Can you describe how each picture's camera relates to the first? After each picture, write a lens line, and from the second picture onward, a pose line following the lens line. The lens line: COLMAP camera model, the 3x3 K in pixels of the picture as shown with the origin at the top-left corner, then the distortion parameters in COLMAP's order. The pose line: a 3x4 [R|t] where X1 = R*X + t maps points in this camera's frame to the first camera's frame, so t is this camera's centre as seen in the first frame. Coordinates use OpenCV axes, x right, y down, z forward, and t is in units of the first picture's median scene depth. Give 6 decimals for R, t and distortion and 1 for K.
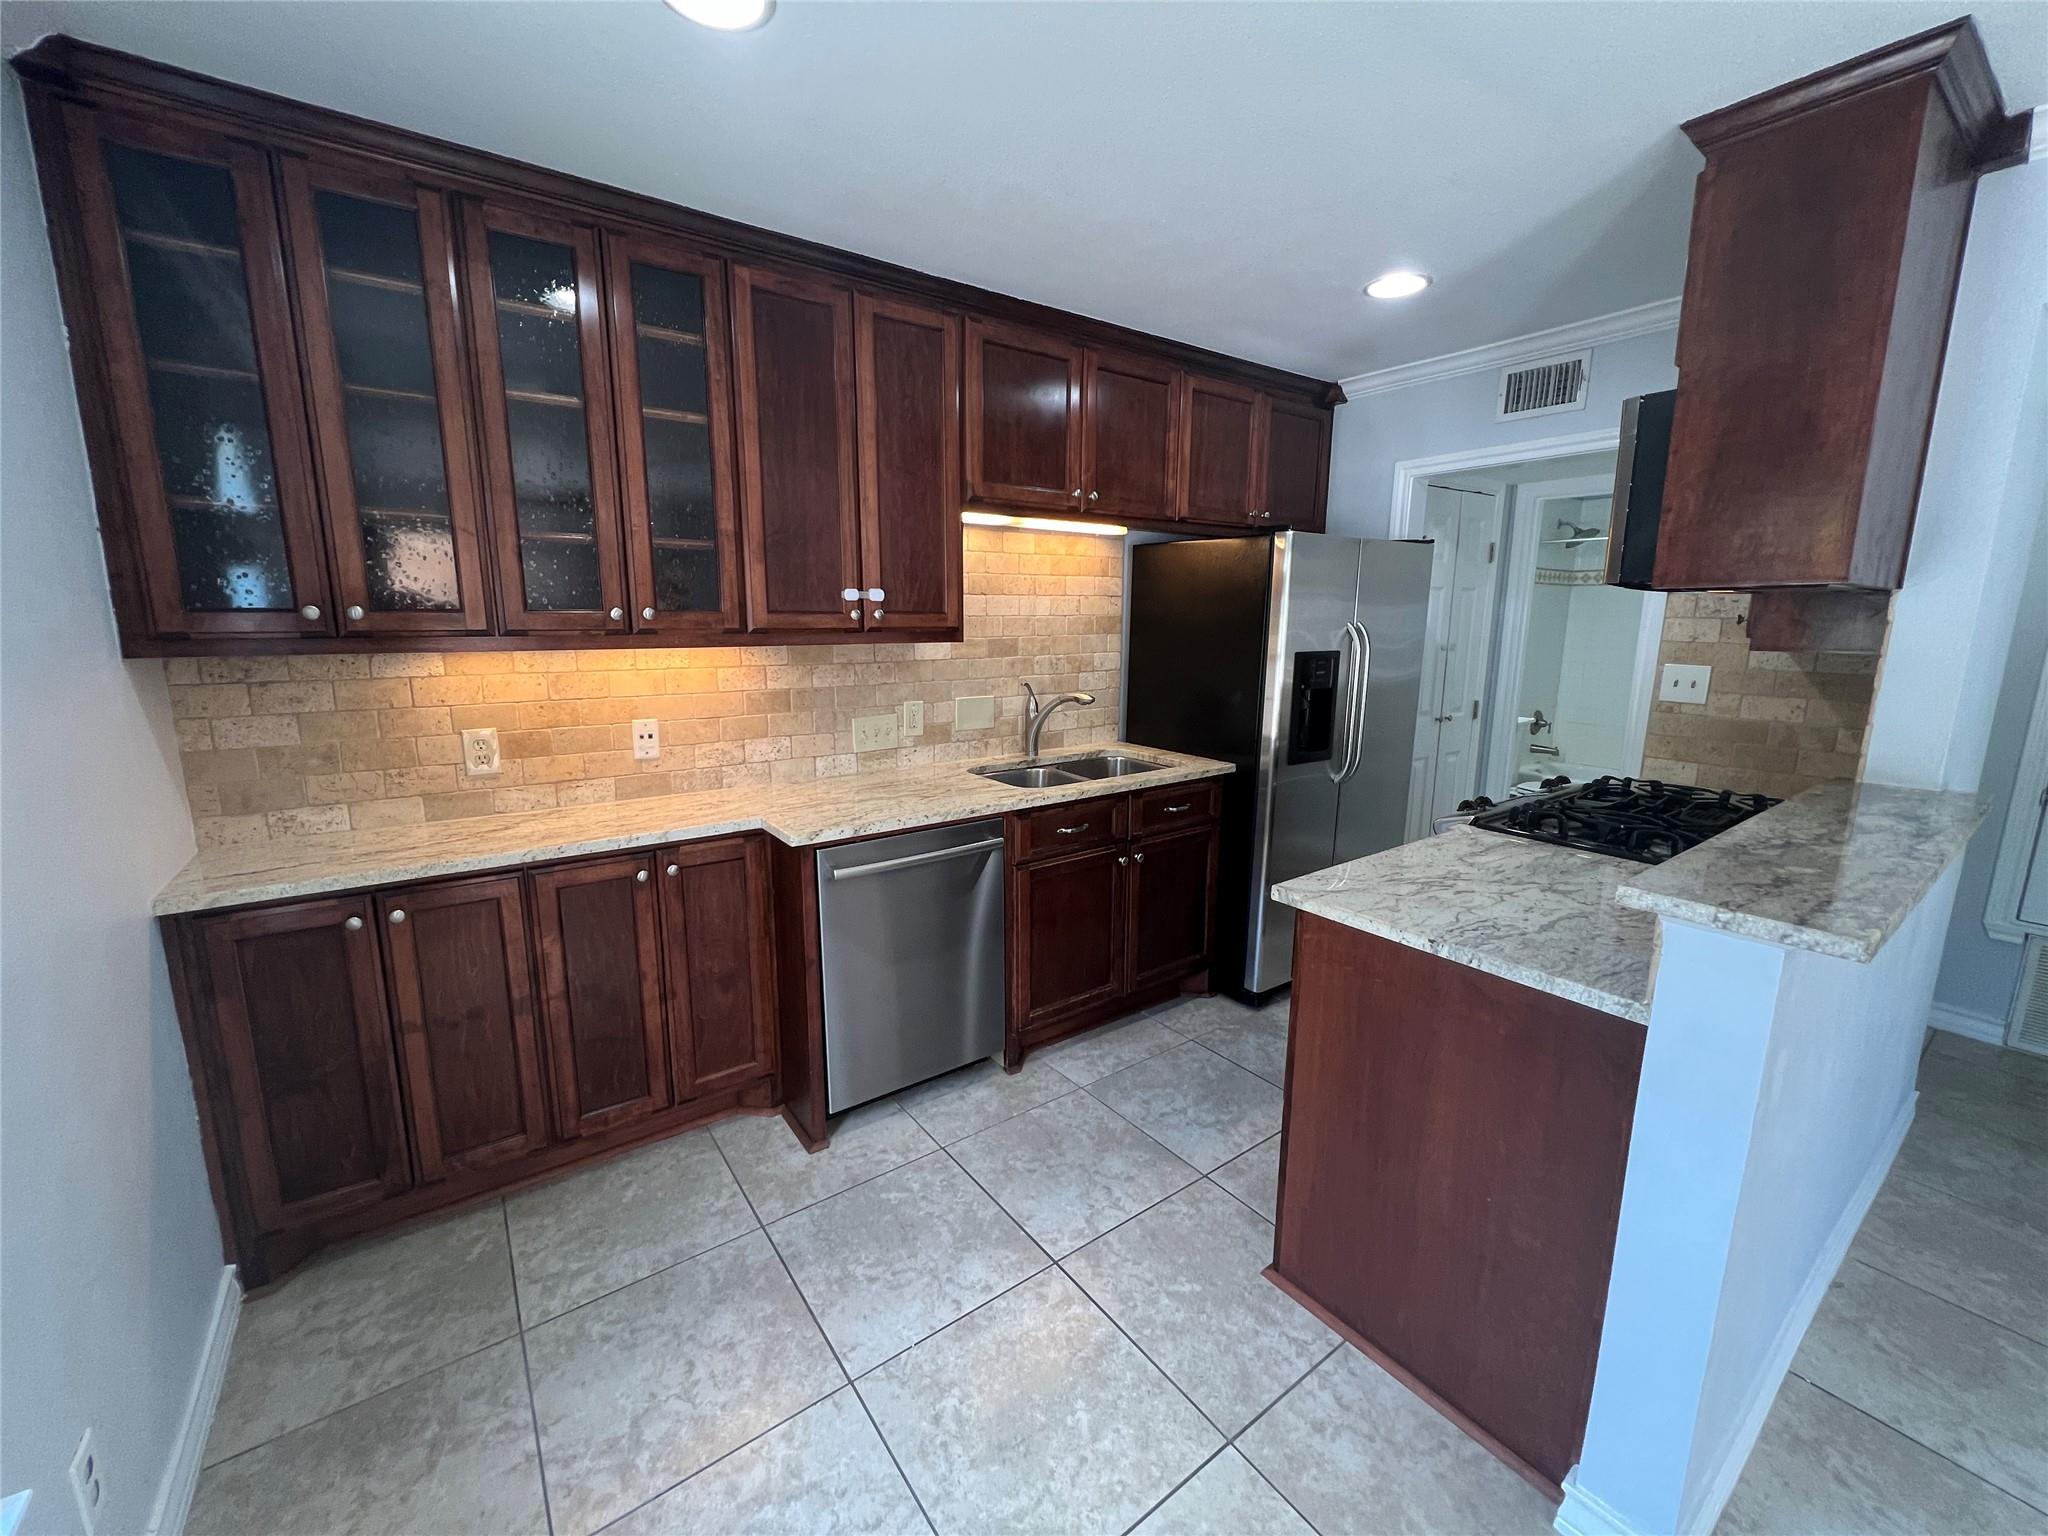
lens RADIAL K [[816.1, 0, 1016.9], [0, 816.1, 763.0], [0, 0, 1]] dist [-0.001950, 0.000246]
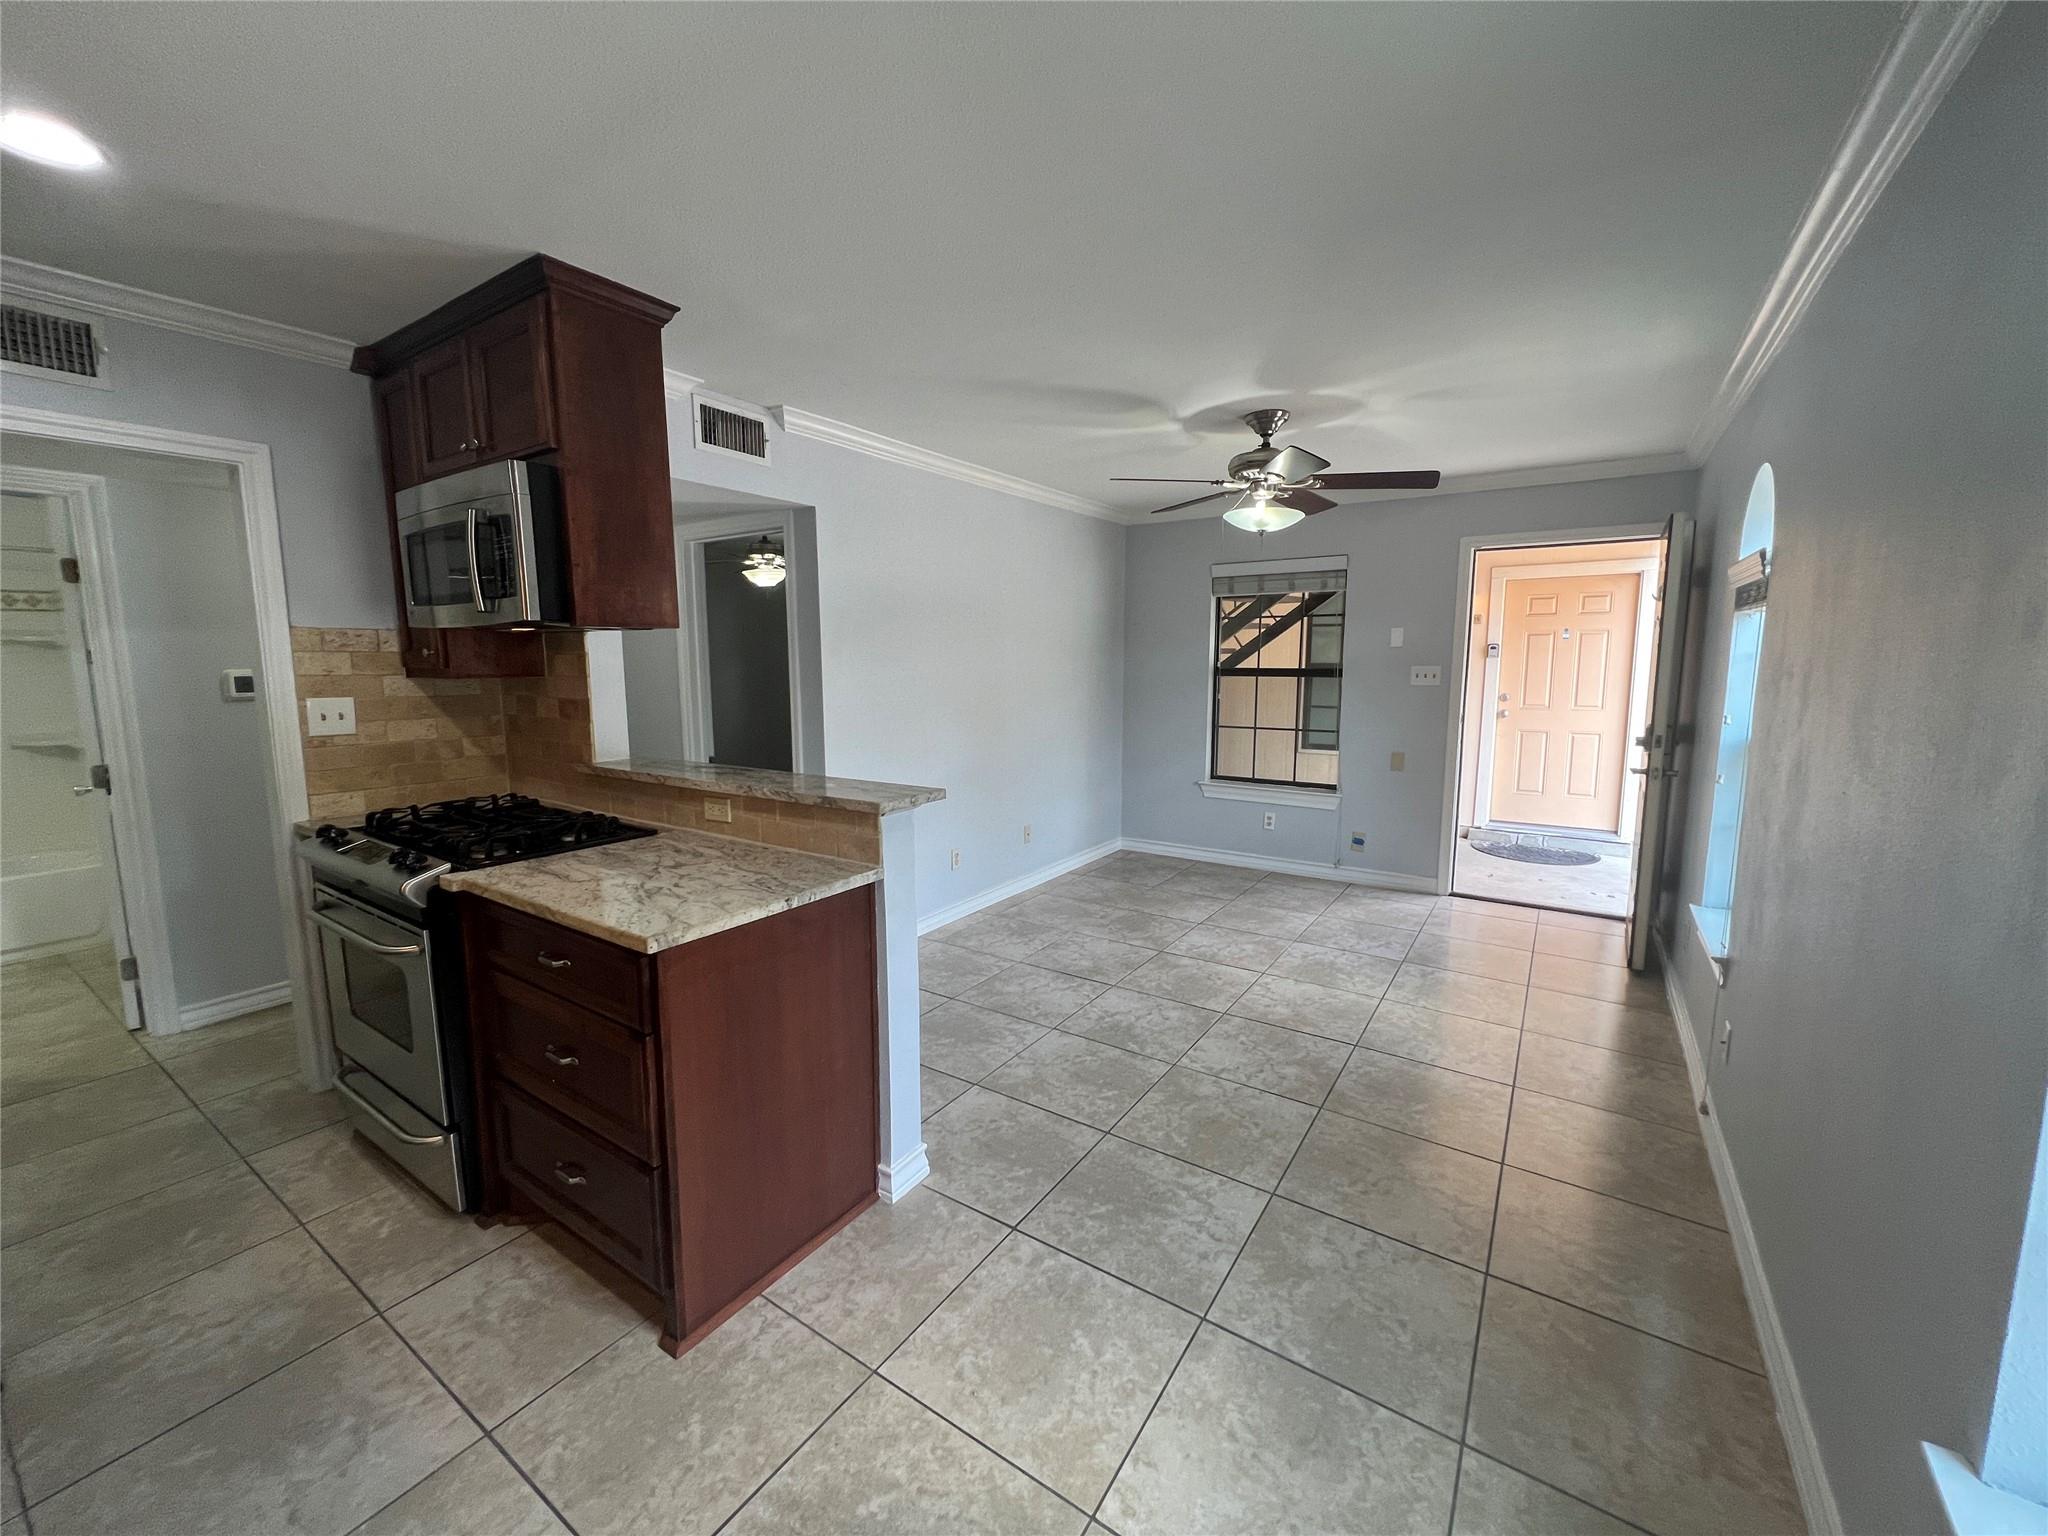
lens RADIAL K [[816.1, 0, 1016.9], [0, 816.1, 763.0], [0, 0, 1]] dist [-0.001950, 0.000246]
pose [[-0.343768, -0.127556, 0.930351, -0.460015], [0.167412, 0.966536, 0.194376, -0.105386], [-0.924011, 0.222572, -0.310910, 0.598738]]
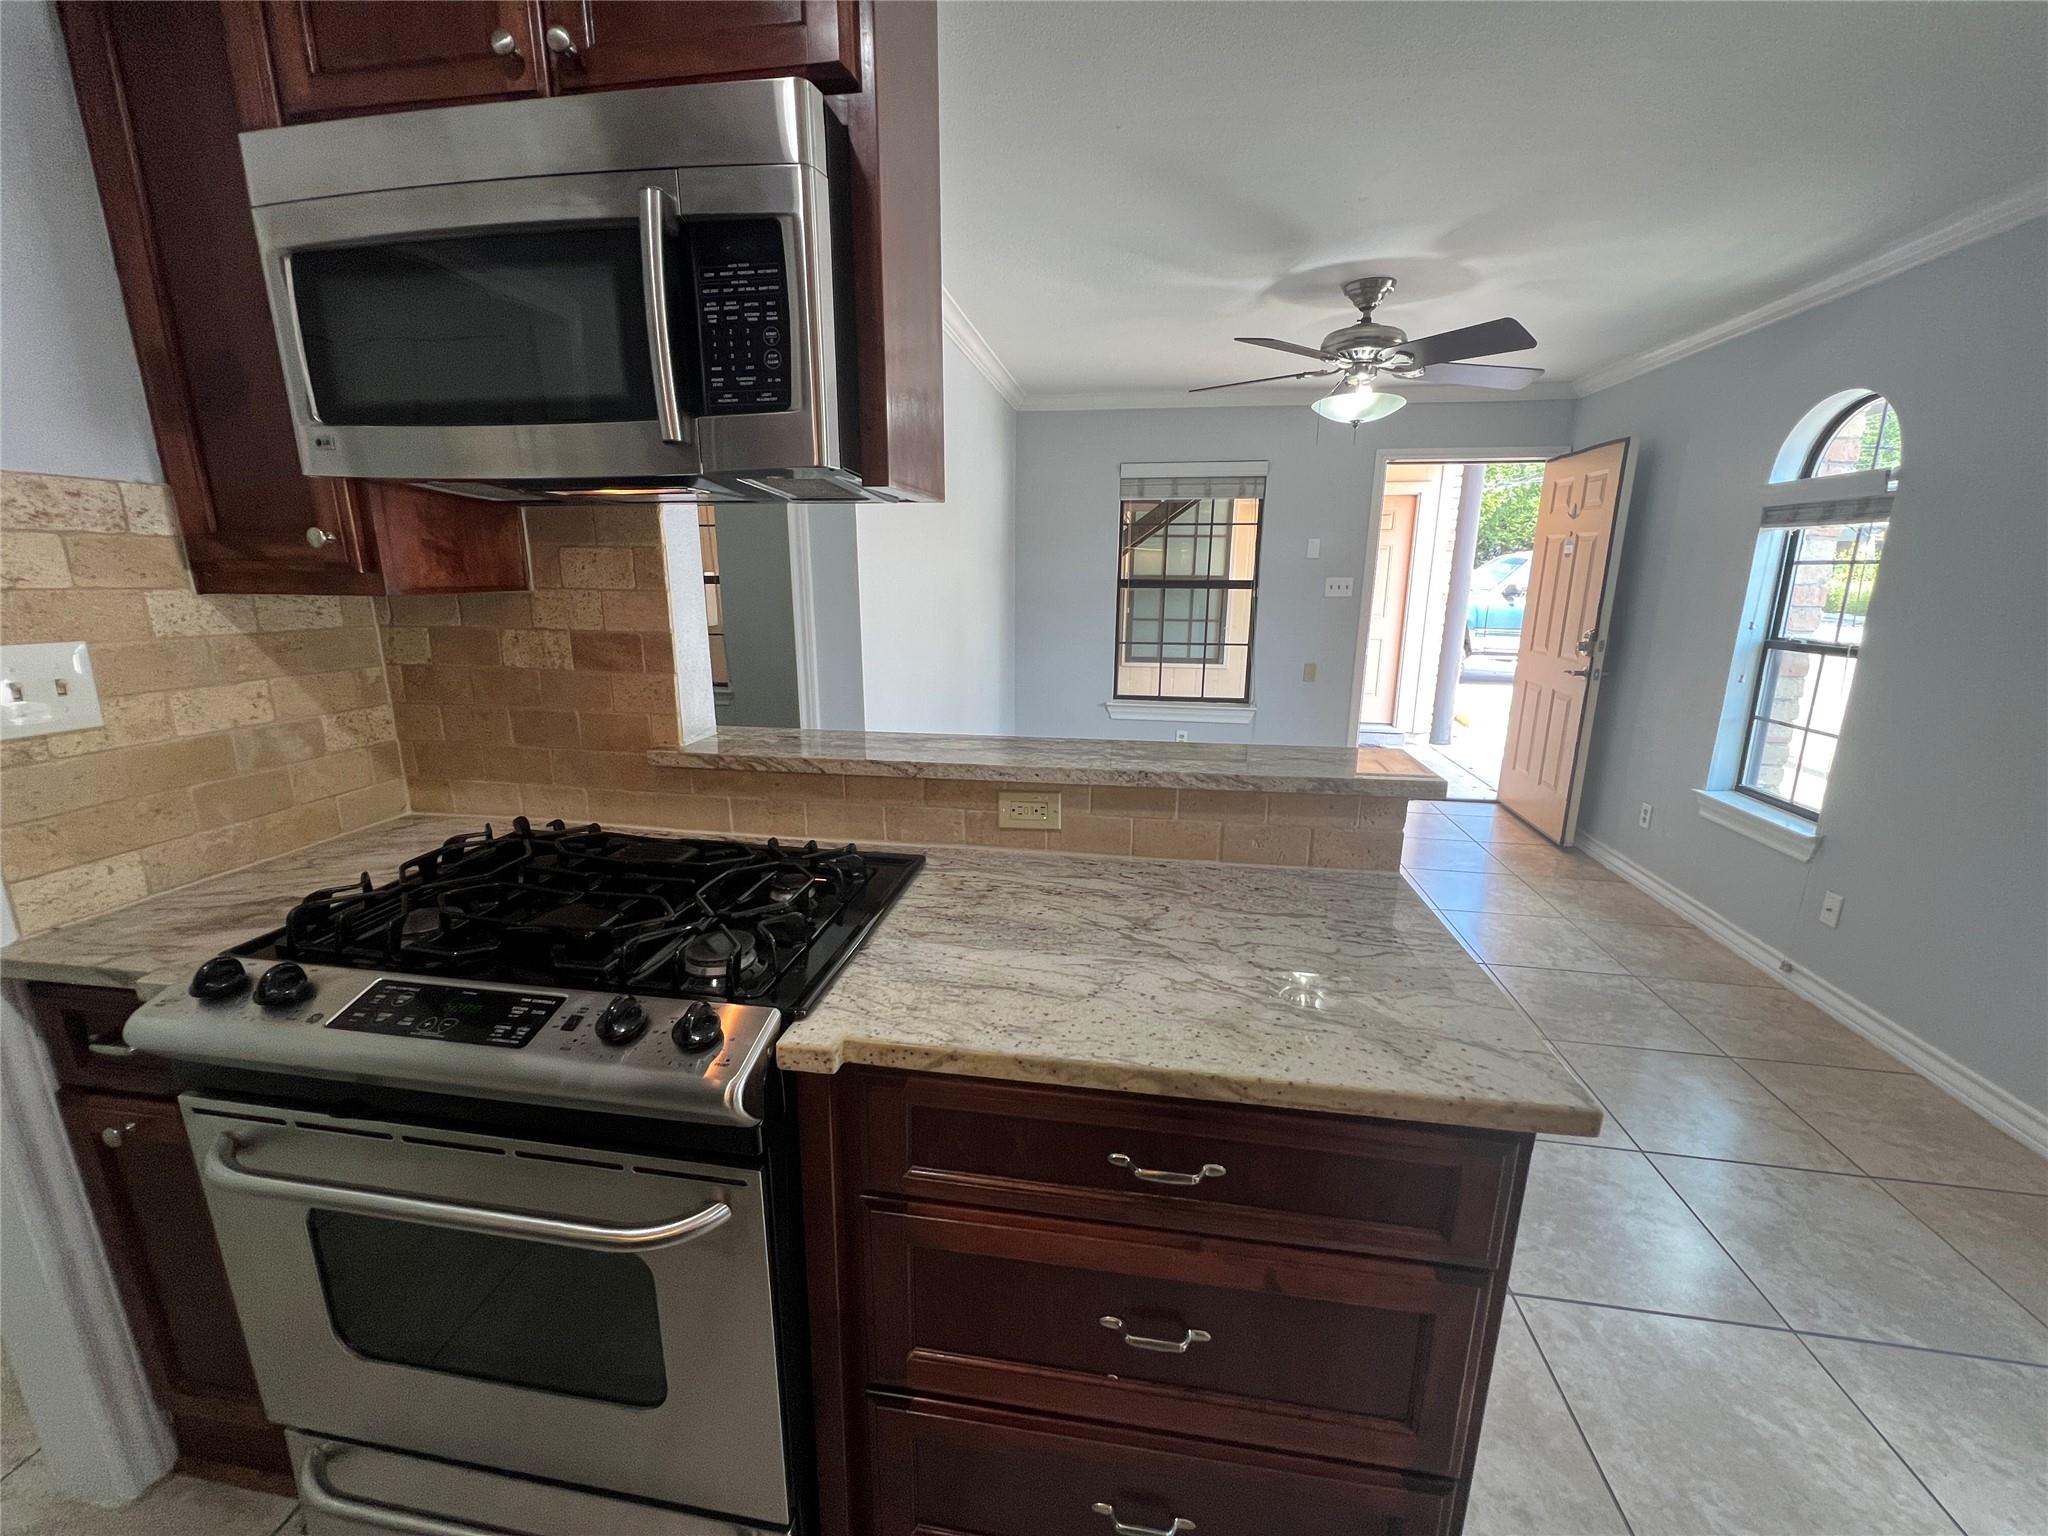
lens RADIAL K [[816.1, 0, 1016.9], [0, 816.1, 763.0], [0, 0, 1]] dist [-0.001950, 0.000246]
pose [[-0.708811, -0.173436, 0.683745, 0.186064], [0.115911, 0.927491, 0.355424, -0.168316], [-0.695811, 0.331181, -0.637312, 1.023831]]
